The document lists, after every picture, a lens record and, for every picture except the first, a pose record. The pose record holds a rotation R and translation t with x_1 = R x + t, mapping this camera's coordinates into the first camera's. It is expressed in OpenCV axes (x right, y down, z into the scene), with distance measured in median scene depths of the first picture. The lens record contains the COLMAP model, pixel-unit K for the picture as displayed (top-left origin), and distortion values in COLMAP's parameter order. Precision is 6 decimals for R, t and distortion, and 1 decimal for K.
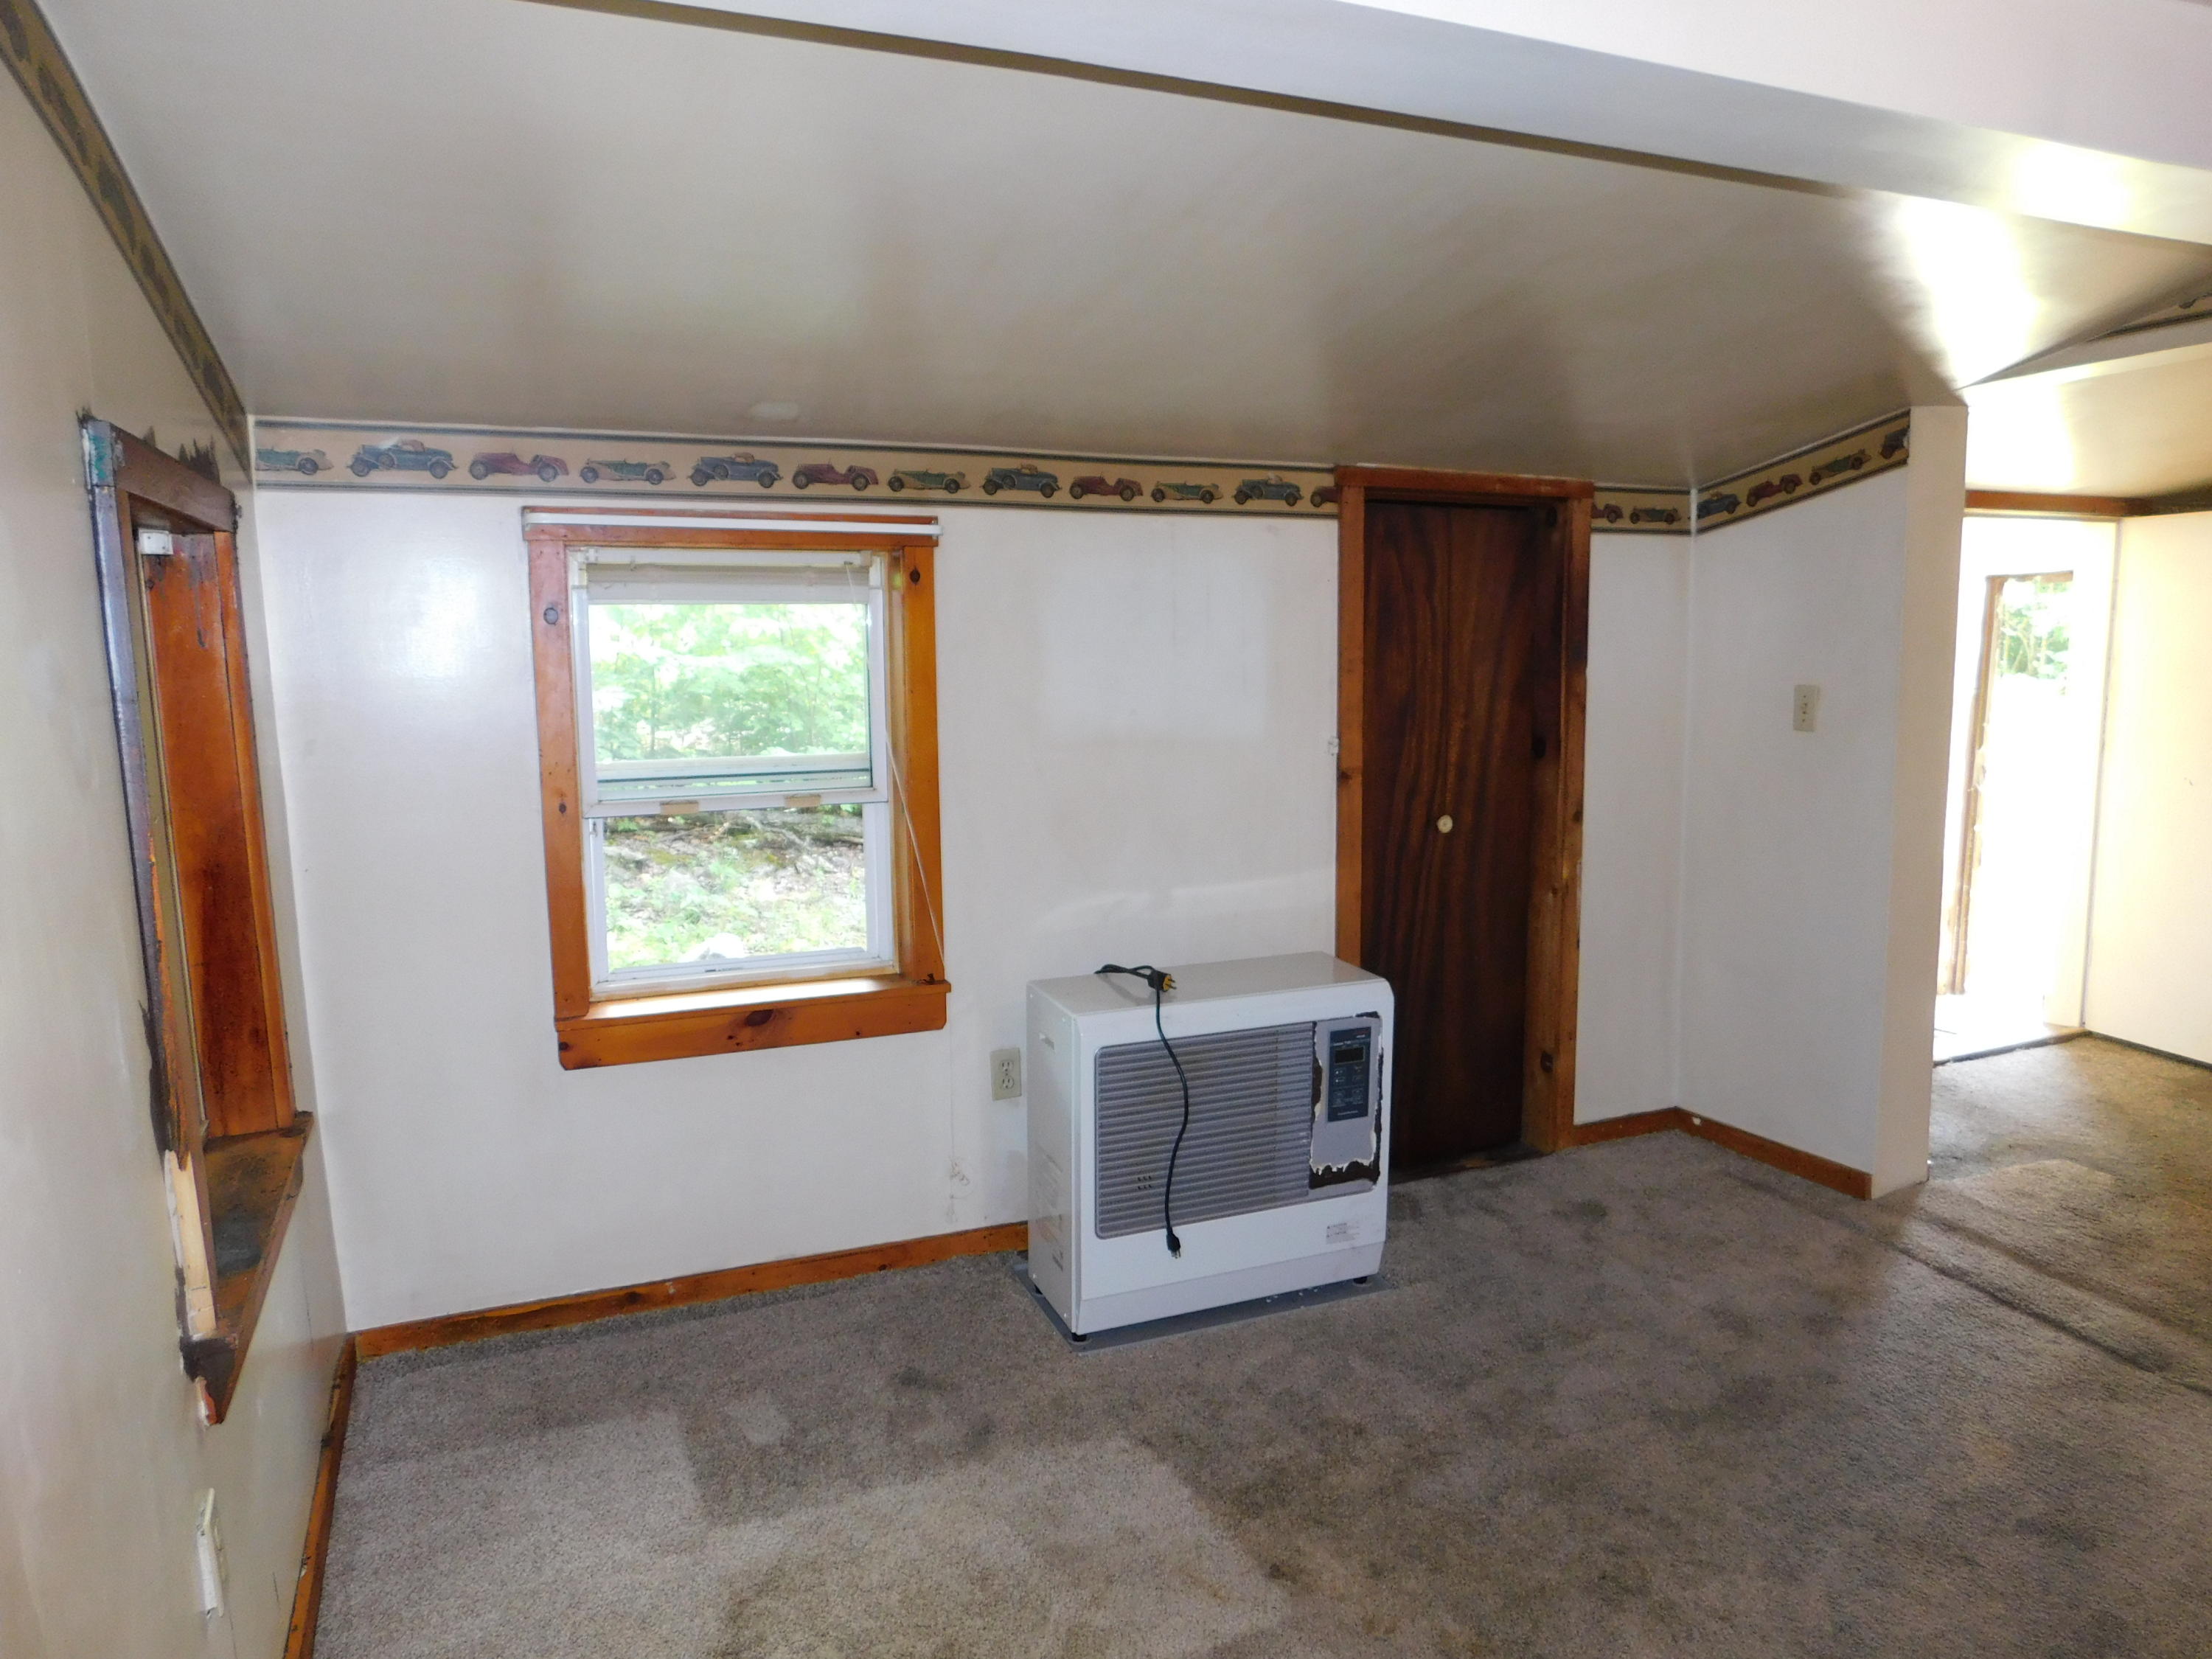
lens RADIAL K [[1487.7, 0, 1105.4], [0, 1487.7, 833.5], [0, 0, 1]] dist [0.005136, 0.002668]
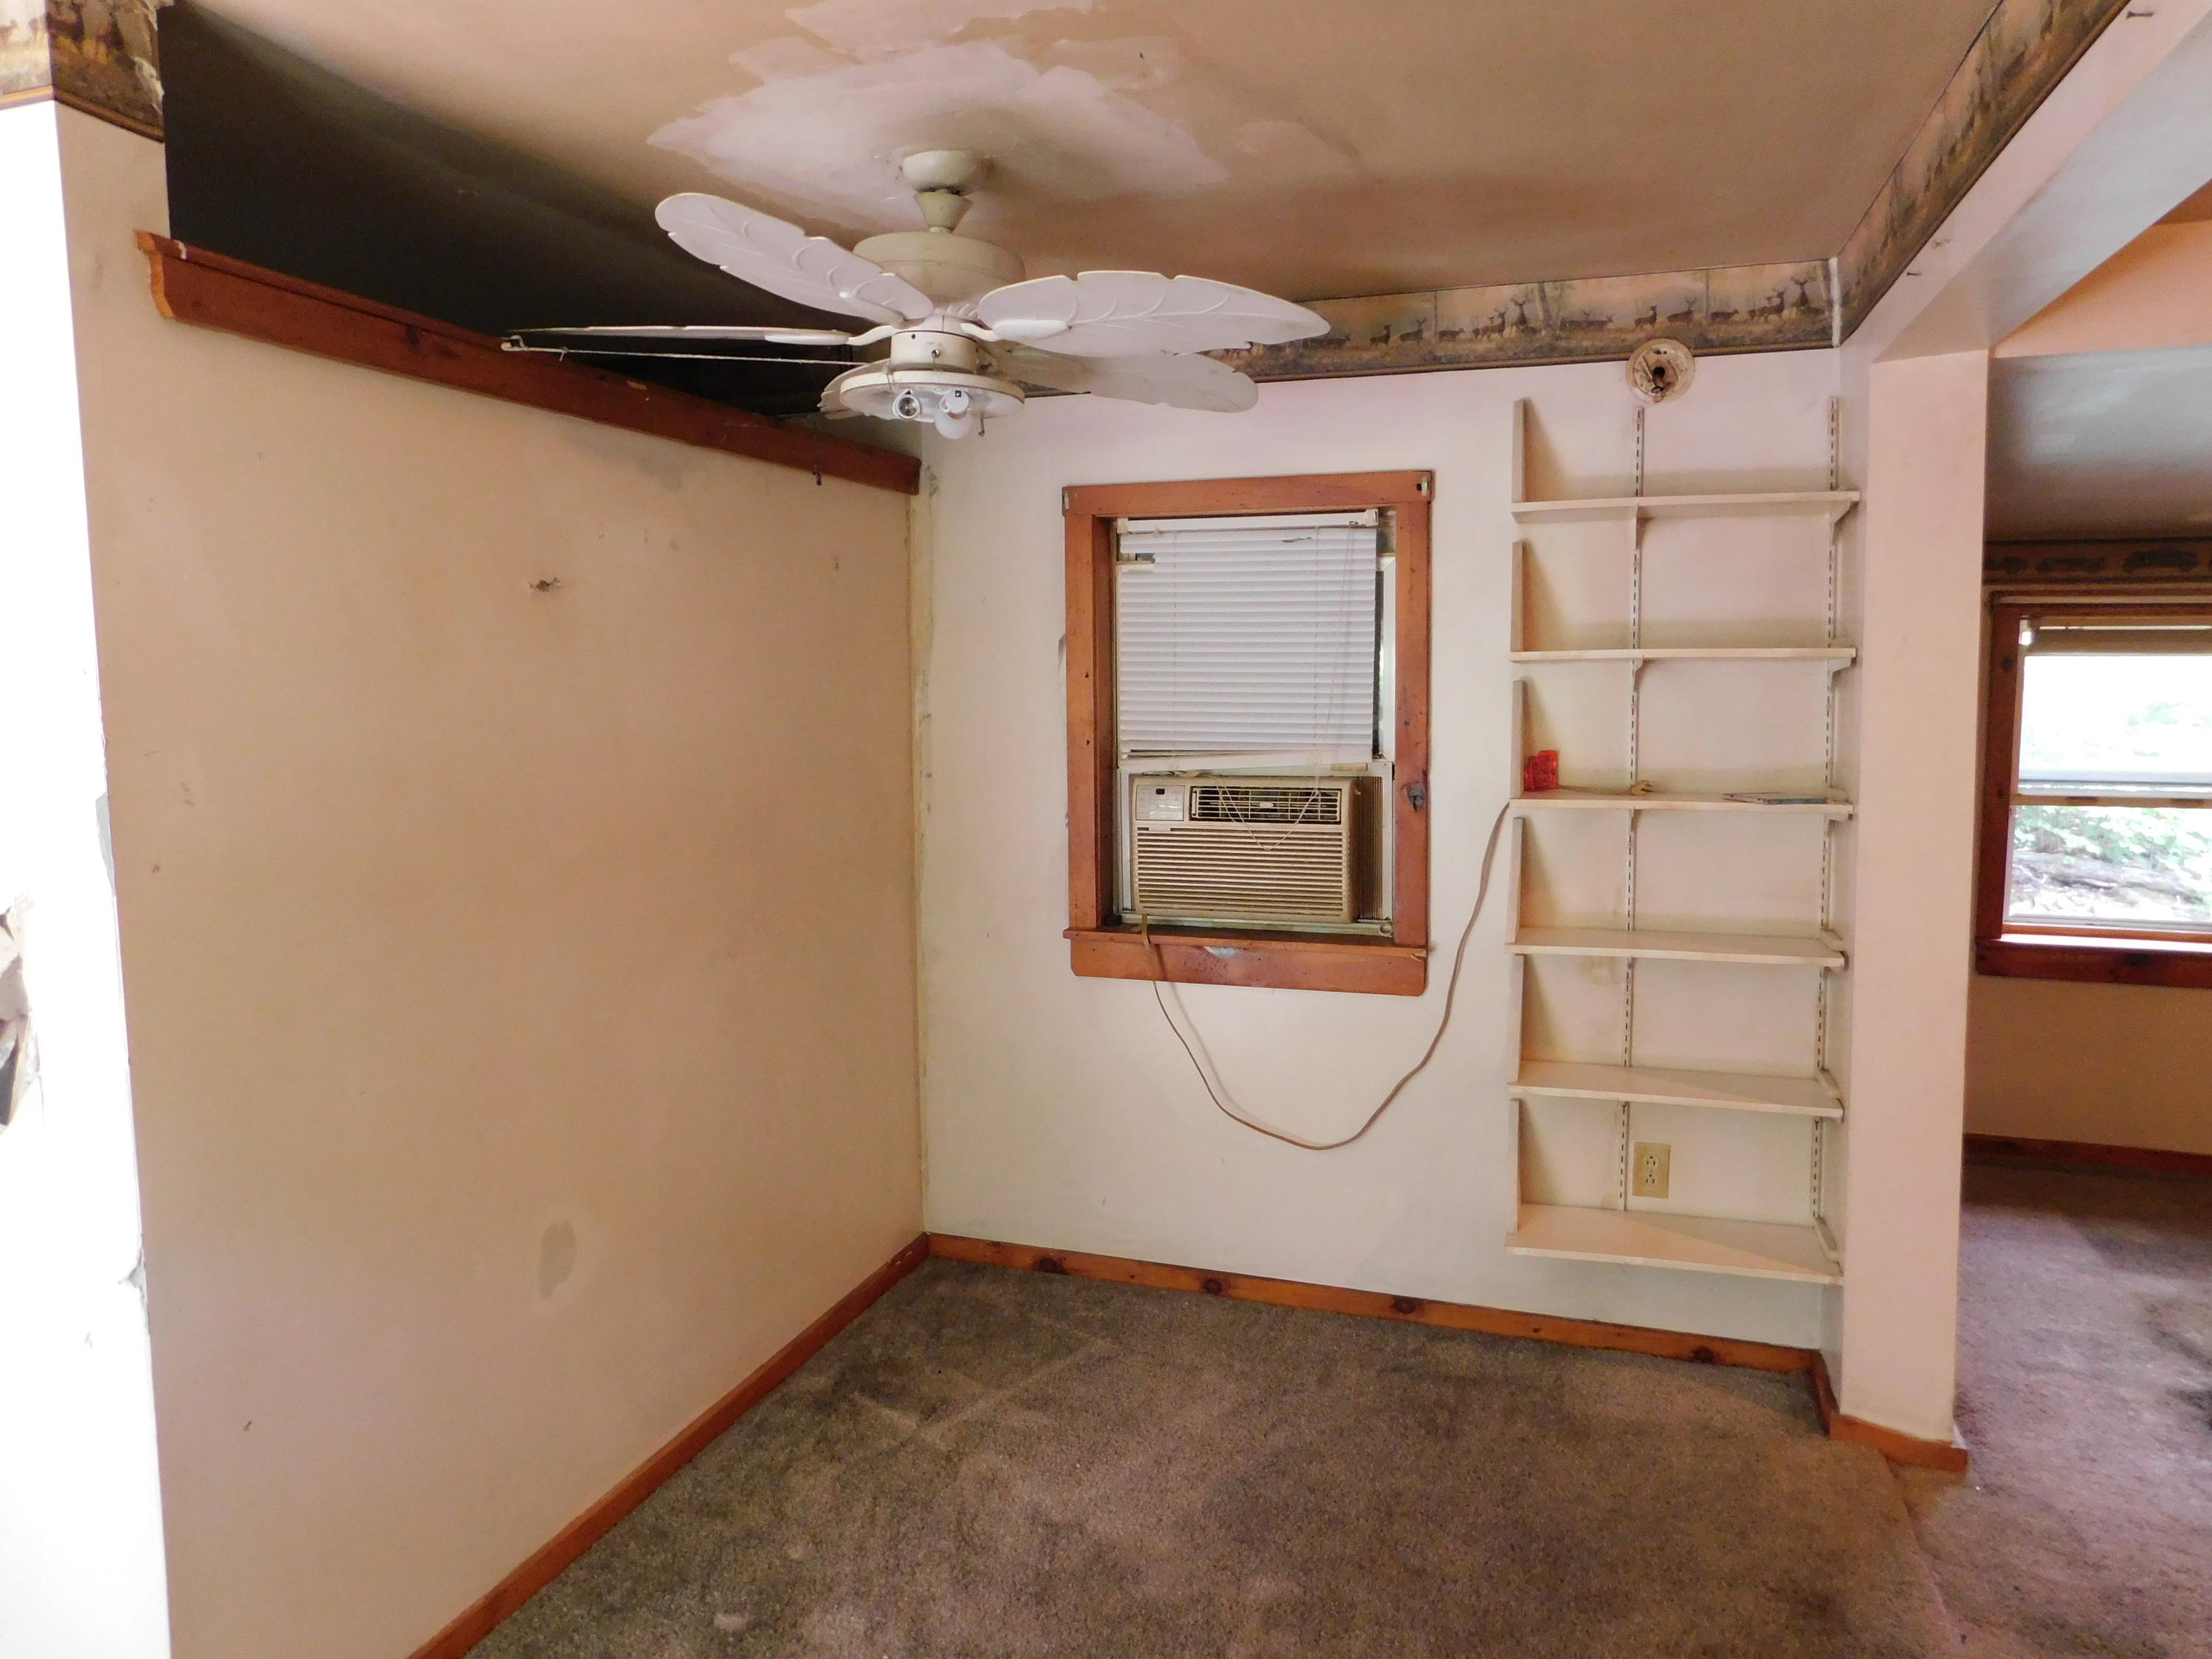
lens RADIAL K [[1487.7, 0, 1105.9], [0, 1487.7, 823.0], [0, 0, 1]] dist [0.005136, 0.002668]
pose [[0.764904, 0.064954, -0.640861, -0.047789], [-0.093779, 0.995532, -0.011028, 0.057886], [0.637281, 0.068535, 0.767578, -0.361665]]
